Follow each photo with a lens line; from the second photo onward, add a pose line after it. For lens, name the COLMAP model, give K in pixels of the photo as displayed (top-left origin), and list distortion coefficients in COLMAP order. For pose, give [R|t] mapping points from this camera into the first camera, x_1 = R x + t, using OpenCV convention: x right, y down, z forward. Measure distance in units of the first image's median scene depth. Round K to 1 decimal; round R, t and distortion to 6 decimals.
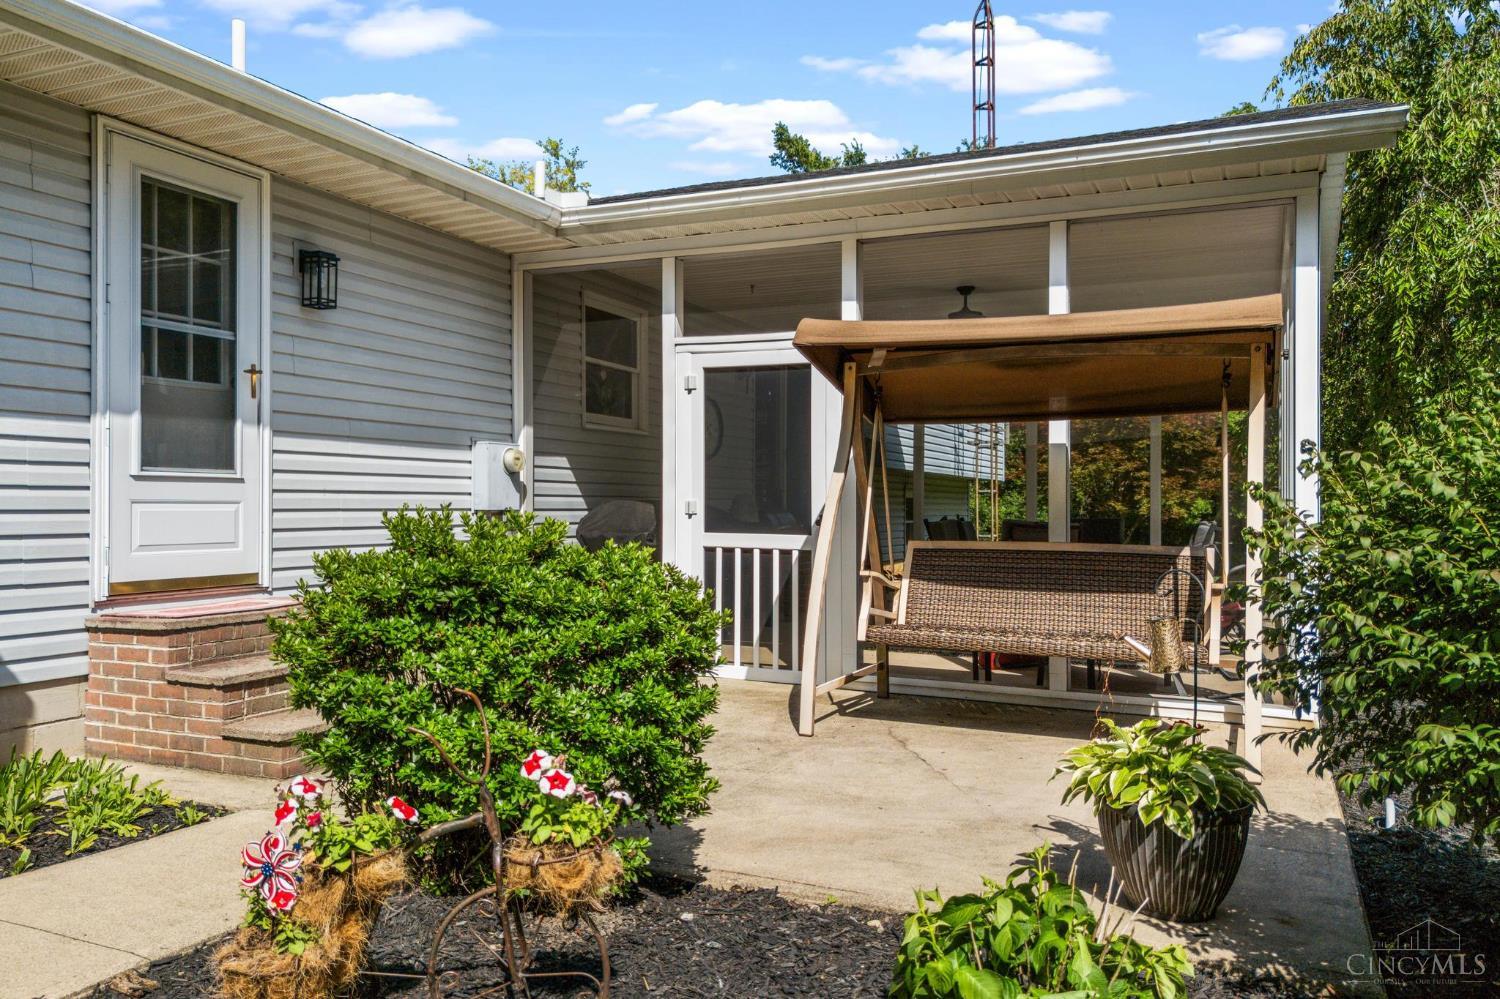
lens RADIAL K [[1123.2, 0, 755.8], [0, 1123.2, 503.4], [0, 0, 1]] dist [0.060564, -0.053376]
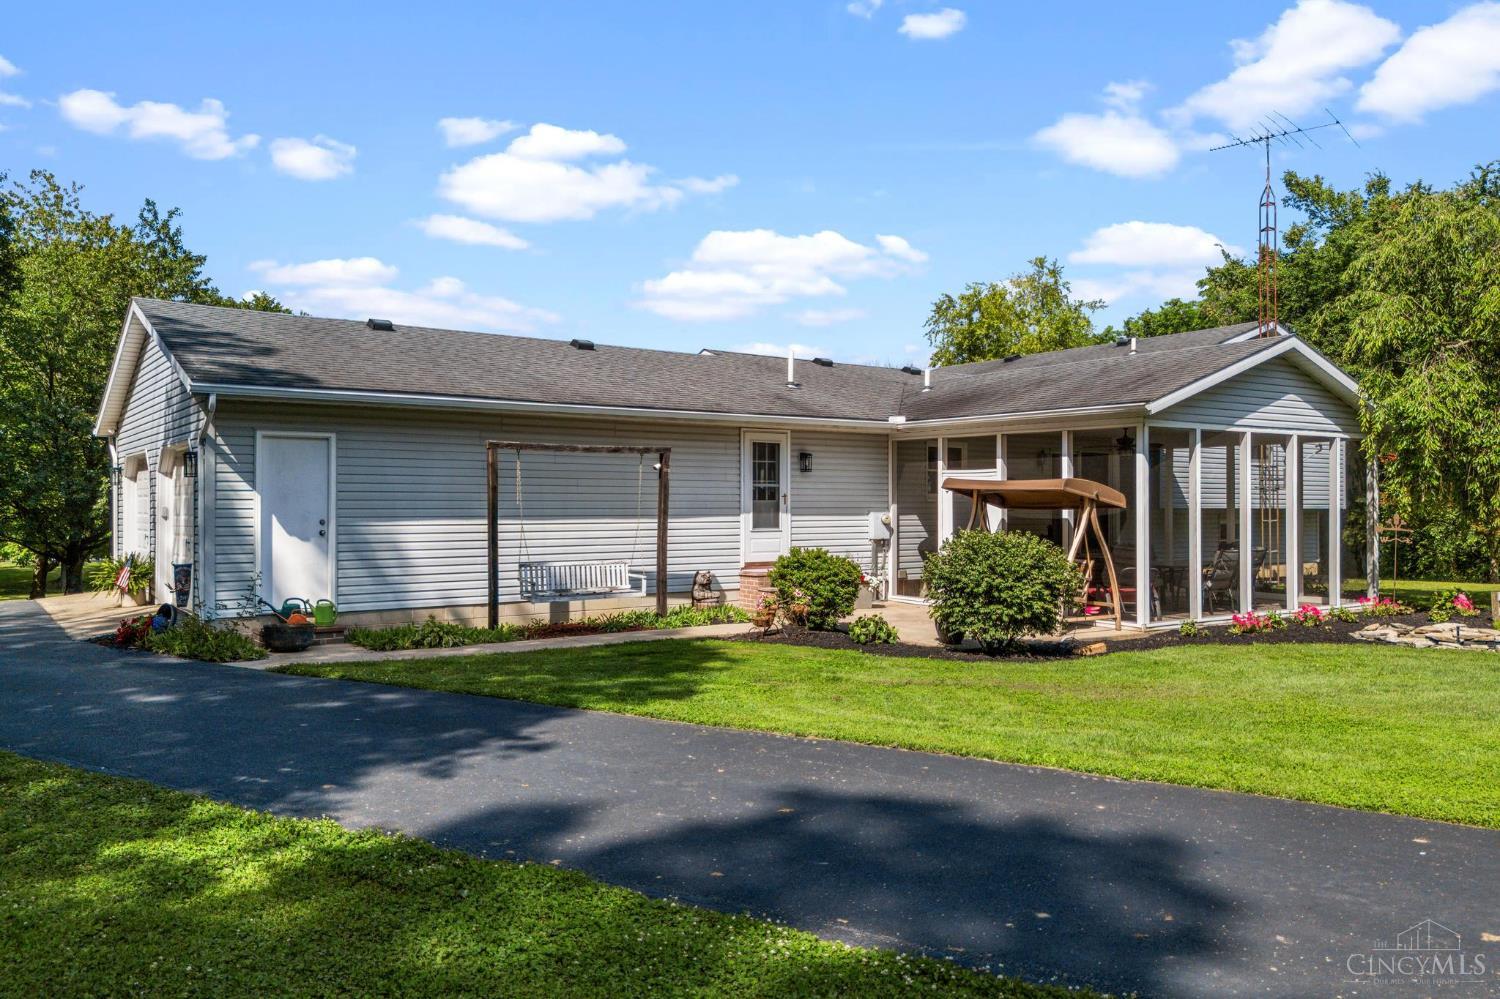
lens RADIAL K [[1123.2, 0, 749.3], [0, 1123.2, 503.7], [0, 0, 1]] dist [0.060564, -0.053376]
pose [[0.857751, -0.003795, -0.514052, 1.062732], [0.003720, 0.999992, -0.001175, -0.092709], [0.514053, -0.000904, 0.857758, -1.700185]]
